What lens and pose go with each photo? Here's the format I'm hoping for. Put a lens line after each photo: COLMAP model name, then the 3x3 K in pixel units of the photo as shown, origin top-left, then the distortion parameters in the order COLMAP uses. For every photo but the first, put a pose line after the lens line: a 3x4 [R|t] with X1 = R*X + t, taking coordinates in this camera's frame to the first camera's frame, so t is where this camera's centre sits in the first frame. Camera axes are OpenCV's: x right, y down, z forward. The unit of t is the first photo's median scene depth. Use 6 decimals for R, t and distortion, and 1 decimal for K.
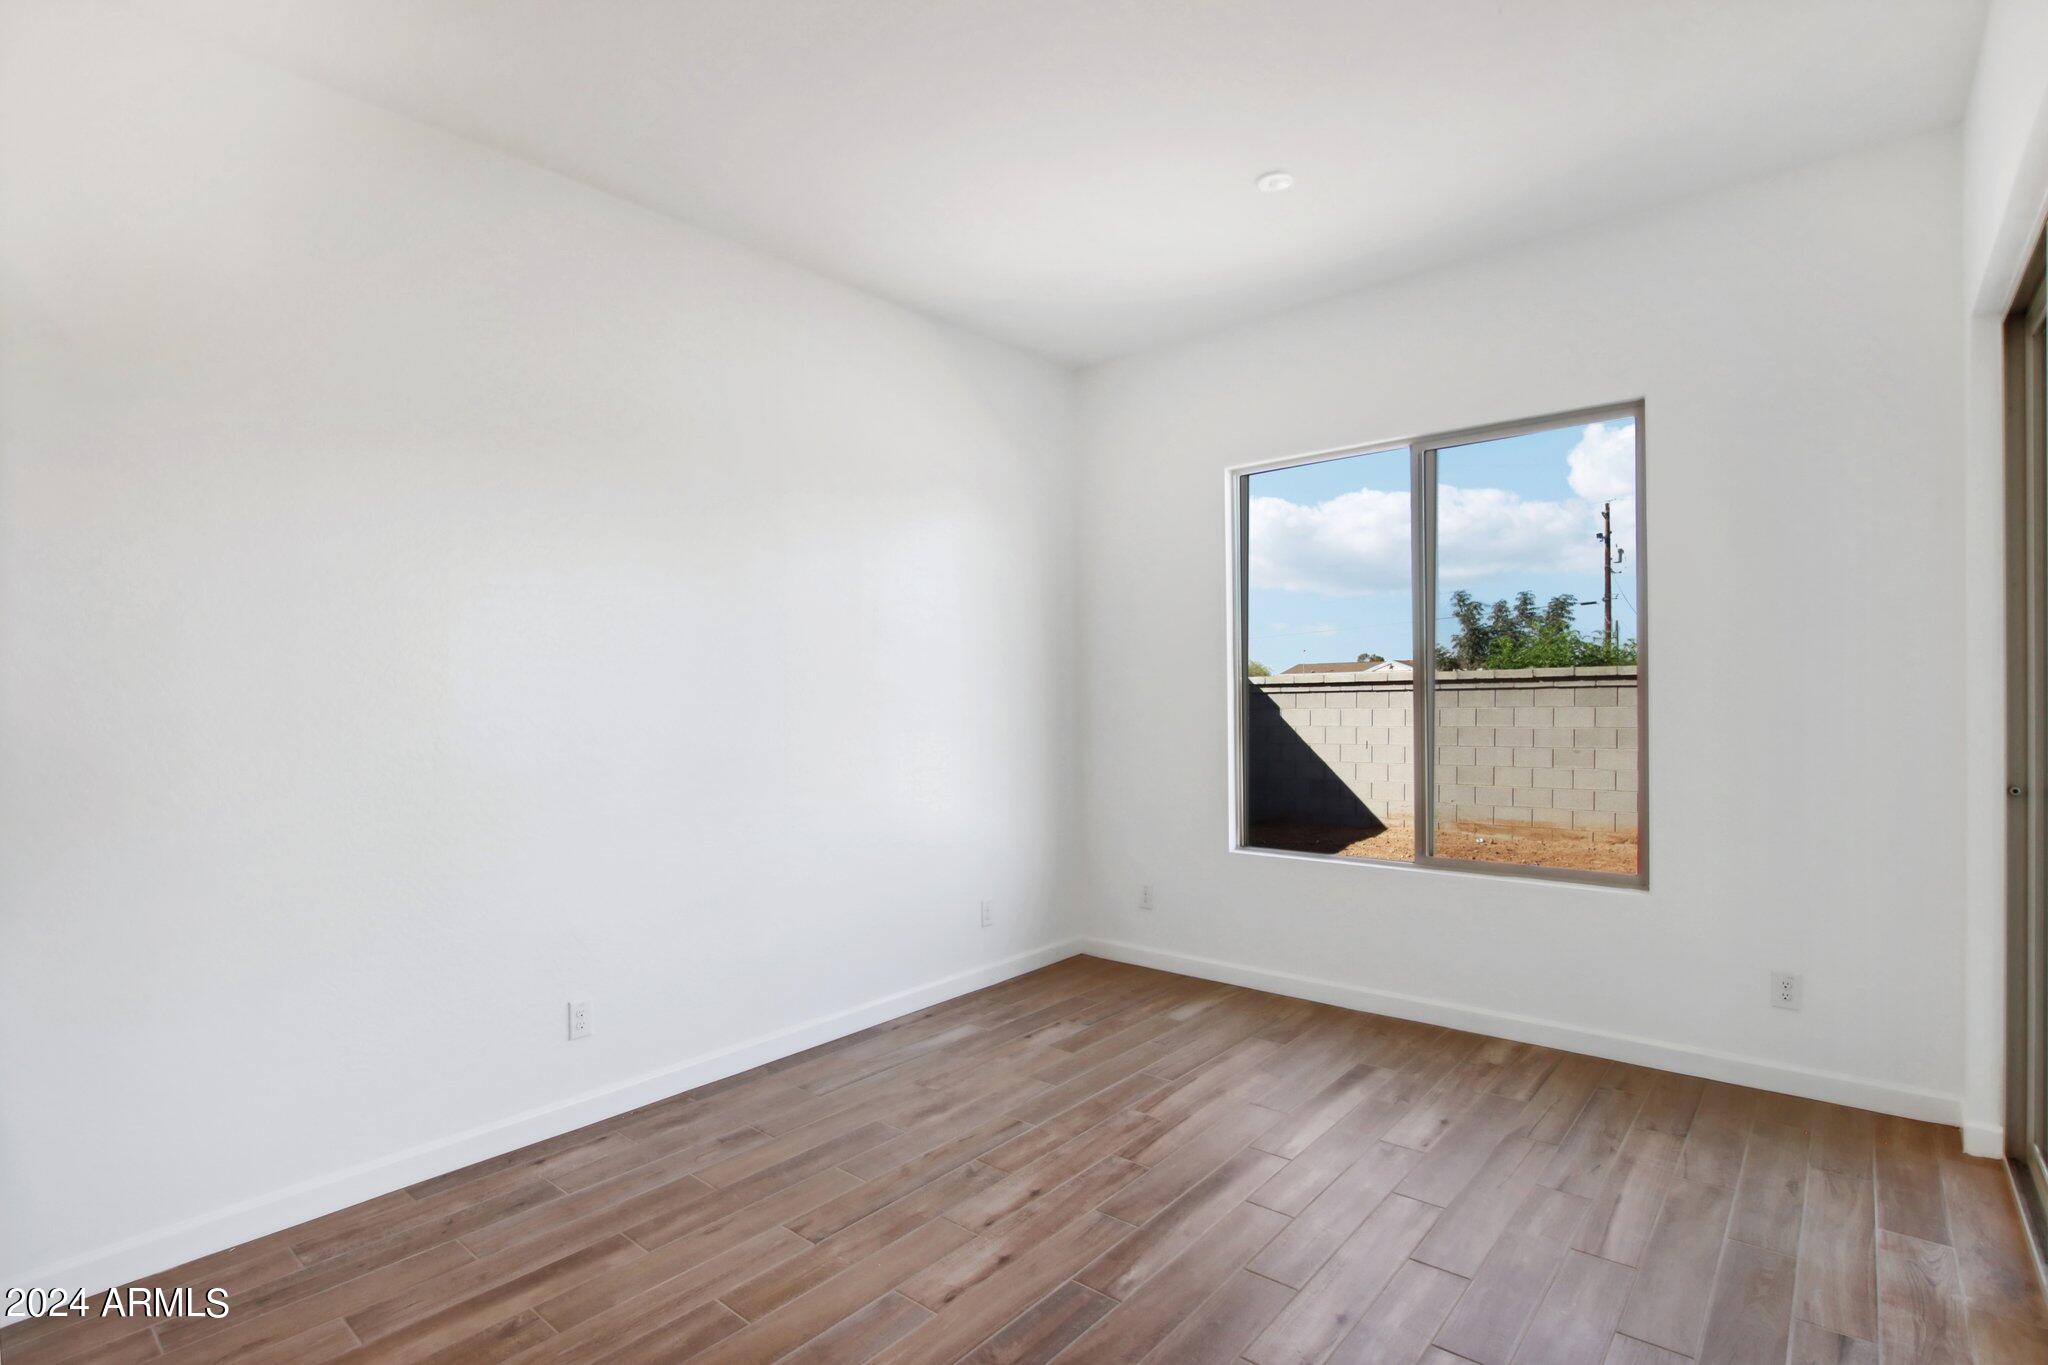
lens RADIAL K [[982.8, 0, 957.7], [0, 982.8, 706.8], [0, 0, 1]] dist [-0.014900, 0.002388]
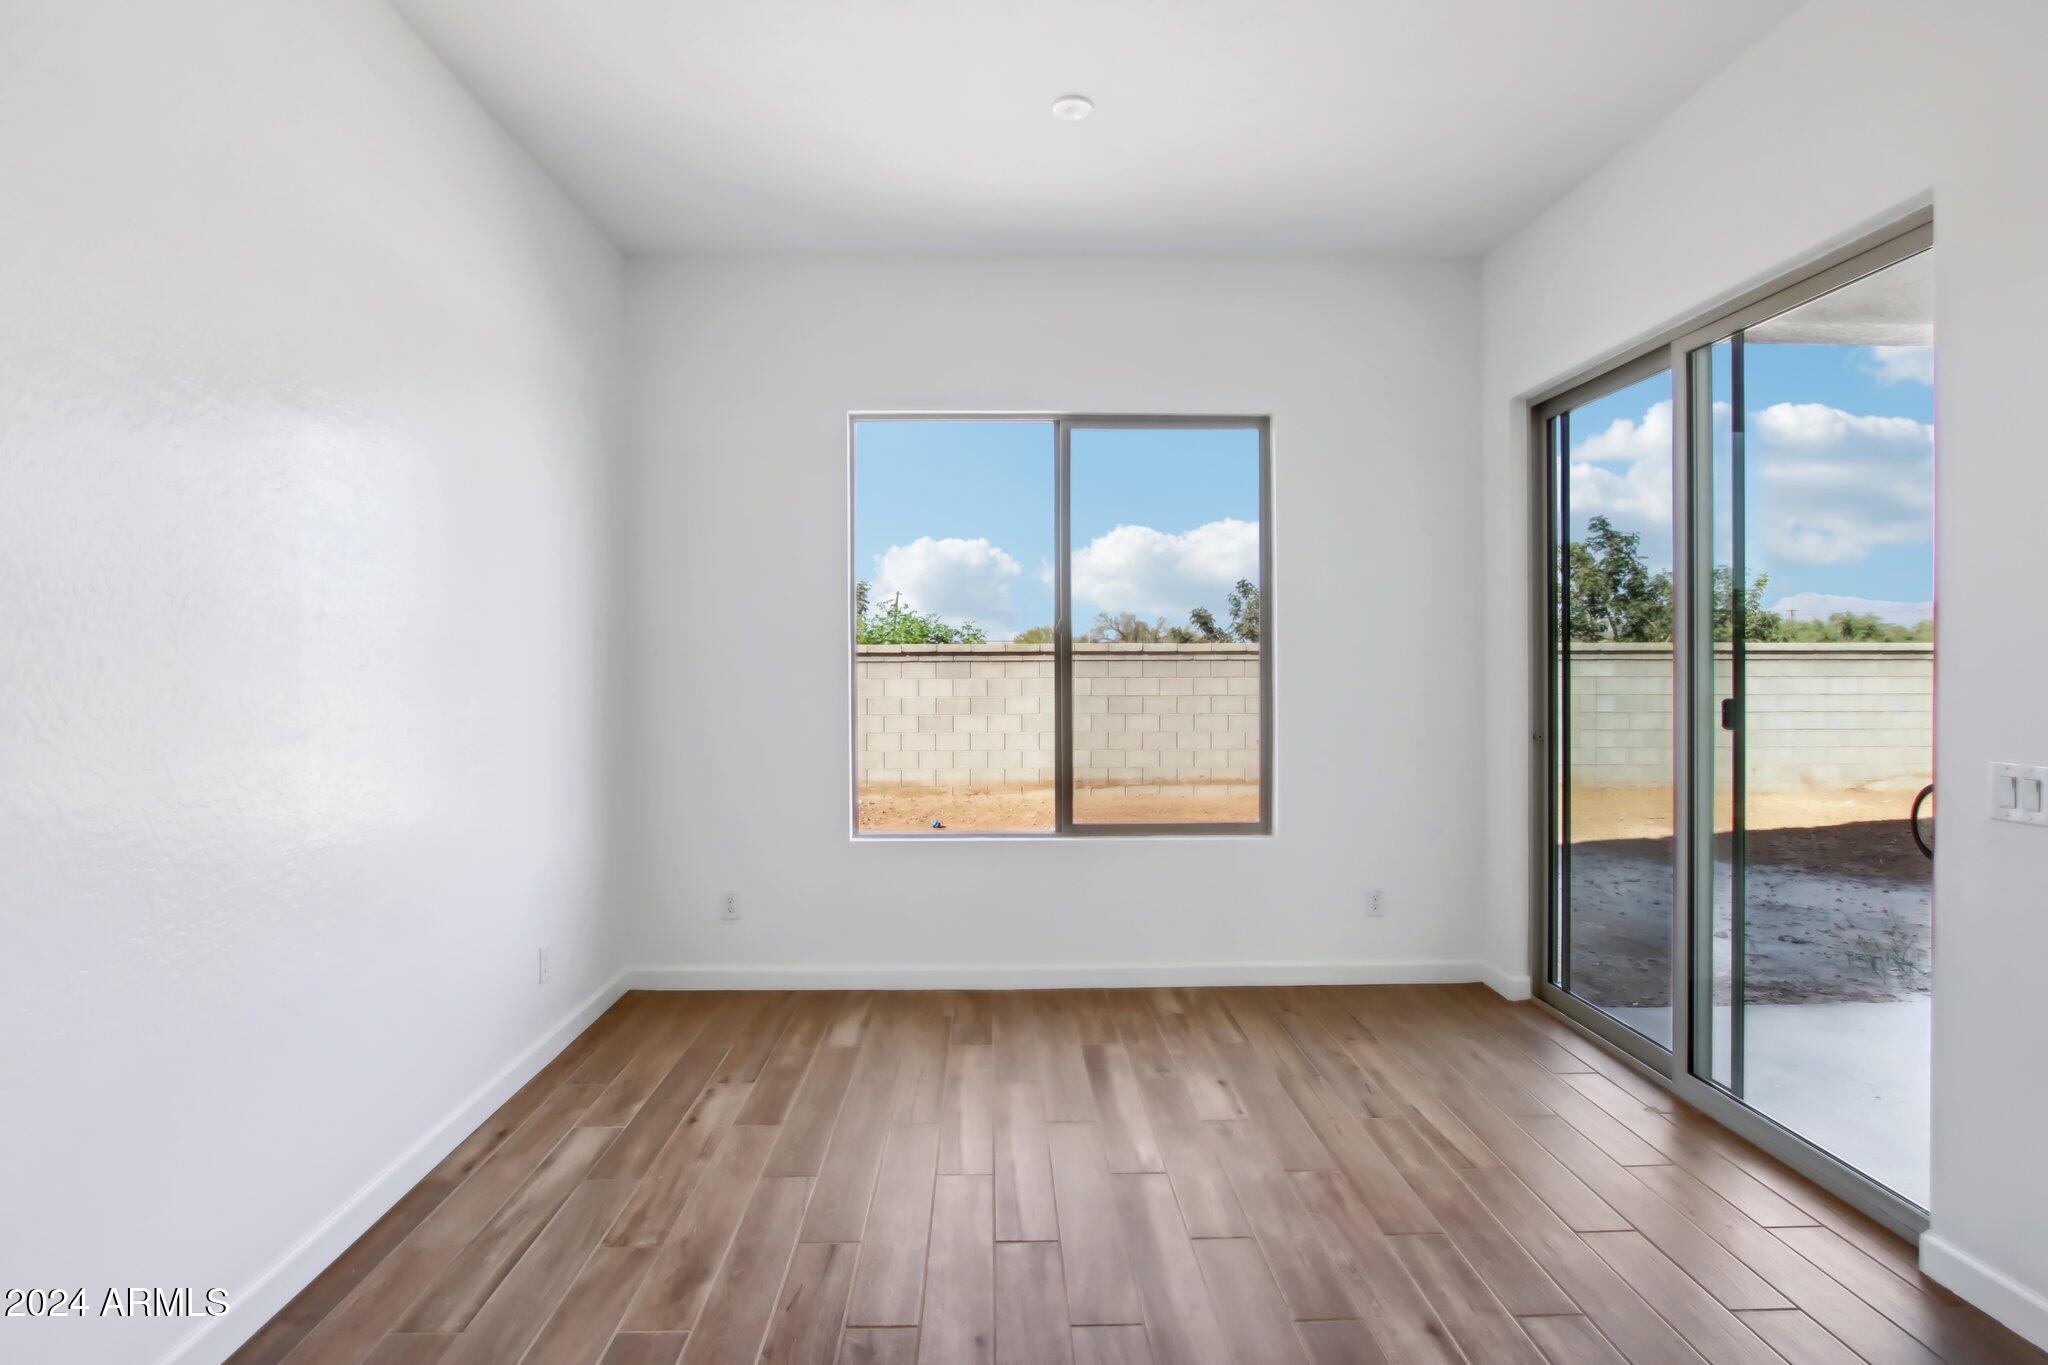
lens RADIAL K [[982.8, 0, 1023.0], [0, 982.8, 663.9], [0, 0, 1]] dist [-0.014900, 0.002388]
pose [[0.720010, 0.010248, 0.693888, -0.284986], [0.000012, 0.999891, -0.014780, 0.000398], [-0.693964, 0.010650, 0.719931, 0.308126]]
